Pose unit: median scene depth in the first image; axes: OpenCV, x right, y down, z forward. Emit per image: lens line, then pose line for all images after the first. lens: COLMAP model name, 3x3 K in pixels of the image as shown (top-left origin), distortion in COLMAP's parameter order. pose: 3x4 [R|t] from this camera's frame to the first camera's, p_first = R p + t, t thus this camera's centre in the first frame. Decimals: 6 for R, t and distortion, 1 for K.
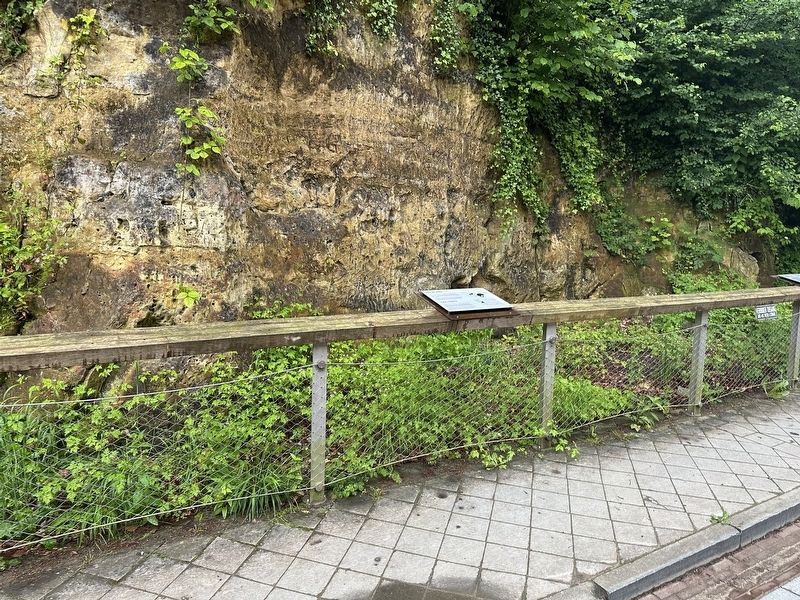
lens RADIAL K [[552.9, 0, 400.0], [0, 552.9, 300.0], [0, 0, 1]] dist [0.093603, -0.134835]
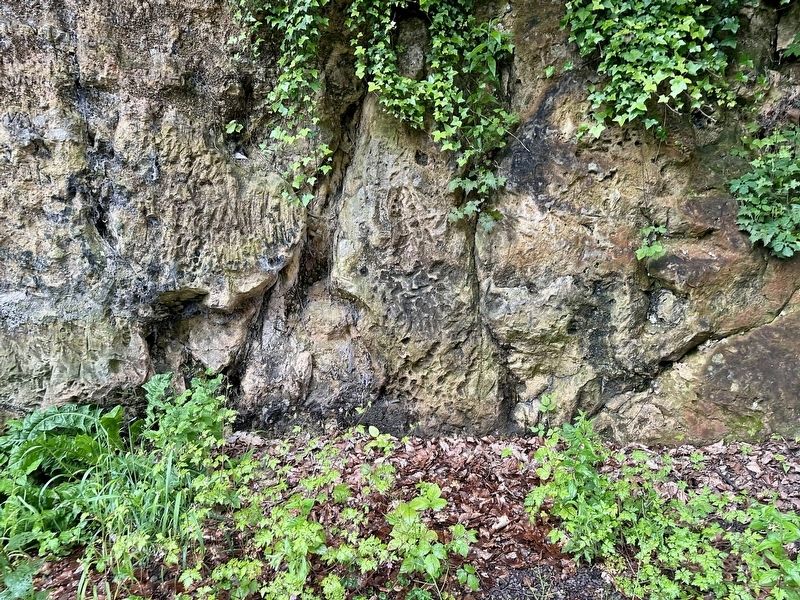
lens RADIAL K [[552.9, 0, 400.0], [0, 552.9, 300.0], [0, 0, 1]] dist [0.093603, -0.134835]
pose [[0.807834, 0.100193, -0.580832, 0.601918], [-0.068255, 0.994719, 0.076658, -0.097422], [0.585445, -0.022282, 0.810406, 0.887914]]
